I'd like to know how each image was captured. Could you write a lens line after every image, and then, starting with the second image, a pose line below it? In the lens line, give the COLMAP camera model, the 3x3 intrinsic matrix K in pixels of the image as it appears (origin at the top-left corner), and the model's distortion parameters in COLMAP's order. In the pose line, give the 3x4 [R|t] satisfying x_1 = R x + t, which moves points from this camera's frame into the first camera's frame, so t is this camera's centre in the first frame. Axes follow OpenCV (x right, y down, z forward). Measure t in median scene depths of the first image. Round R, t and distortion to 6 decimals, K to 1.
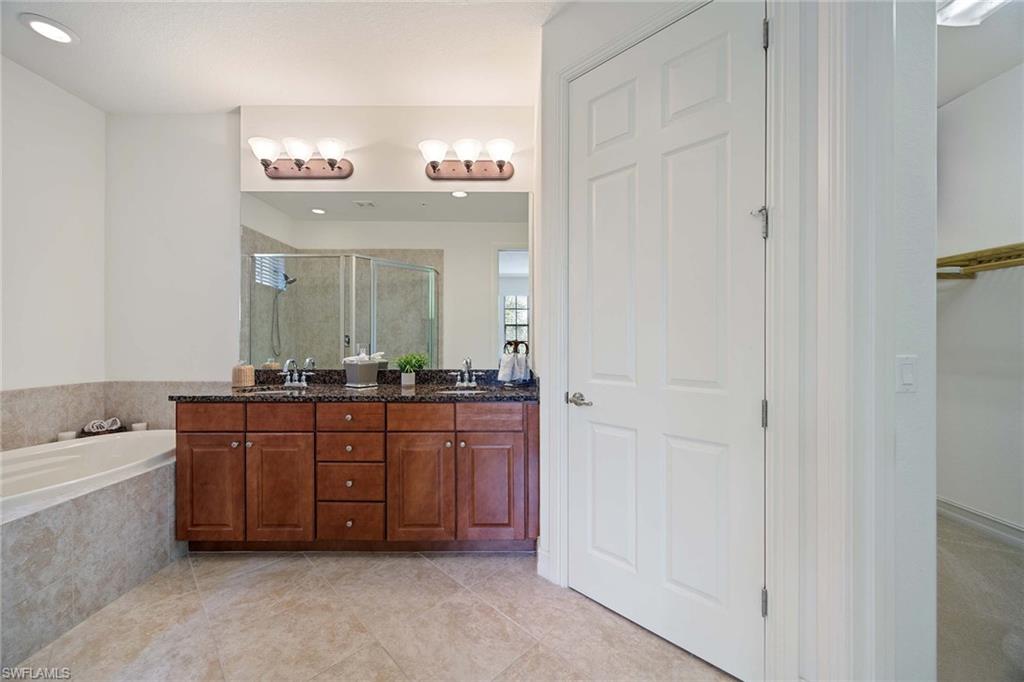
lens RADIAL K [[382.2, 0, 508.8], [0, 382.2, 343.7], [0, 0, 1]] dist [0.003326, 0.000480]
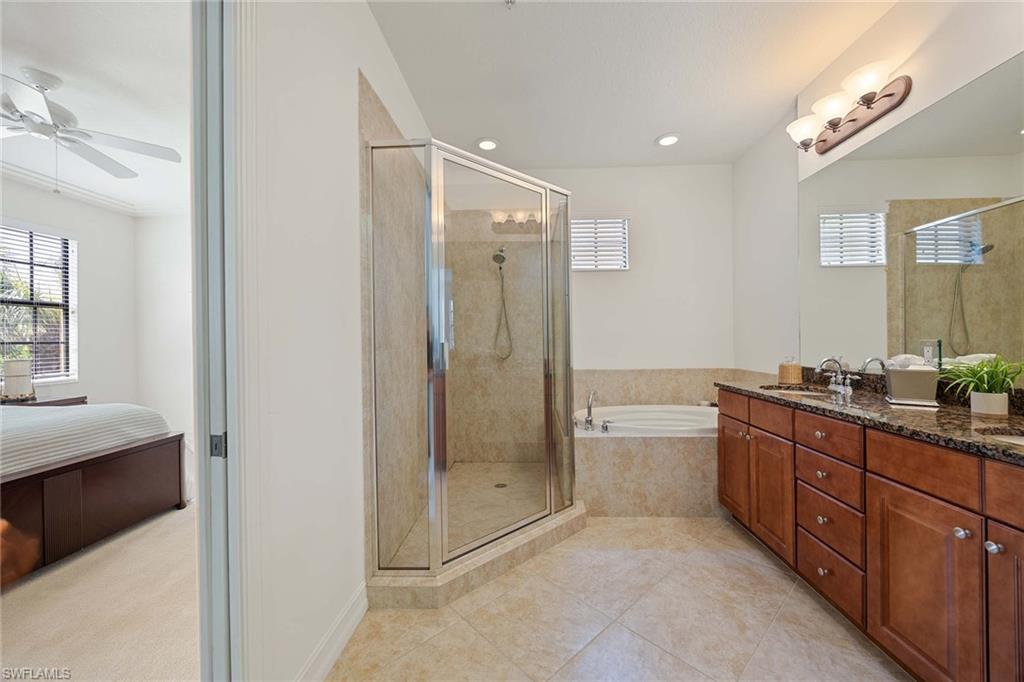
lens RADIAL K [[382.2, 0, 516.4], [0, 382.2, 341.9], [0, 0, 1]] dist [0.003326, 0.000480]
pose [[-0.013312, 0.005858, -0.999894, 0.357063], [0.002862, 0.999979, 0.005821, -0.002947], [0.999907, -0.002785, -0.013329, 0.376906]]
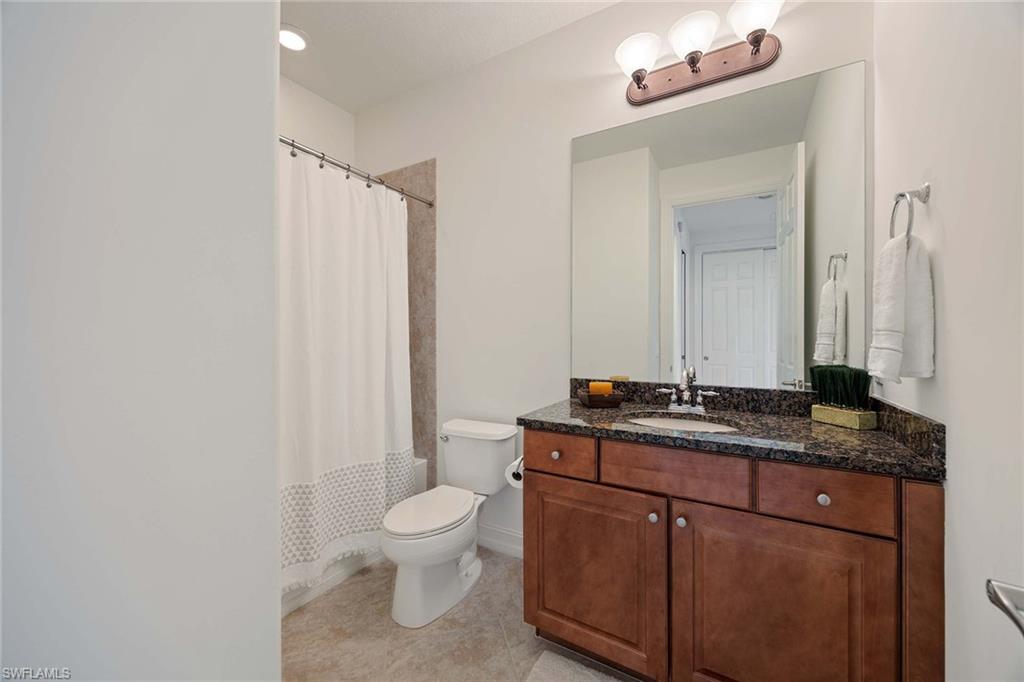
lens RADIAL K [[382.2, 0, 510.5], [0, 382.2, 345.5], [0, 0, 1]] dist [0.003326, 0.000480]
pose [[0.865475, 0.013989, -0.500757, -0.056657], [-0.007570, 0.999861, 0.014849, -0.006393], [0.500895, -0.009060, 0.865461, 0.365353]]
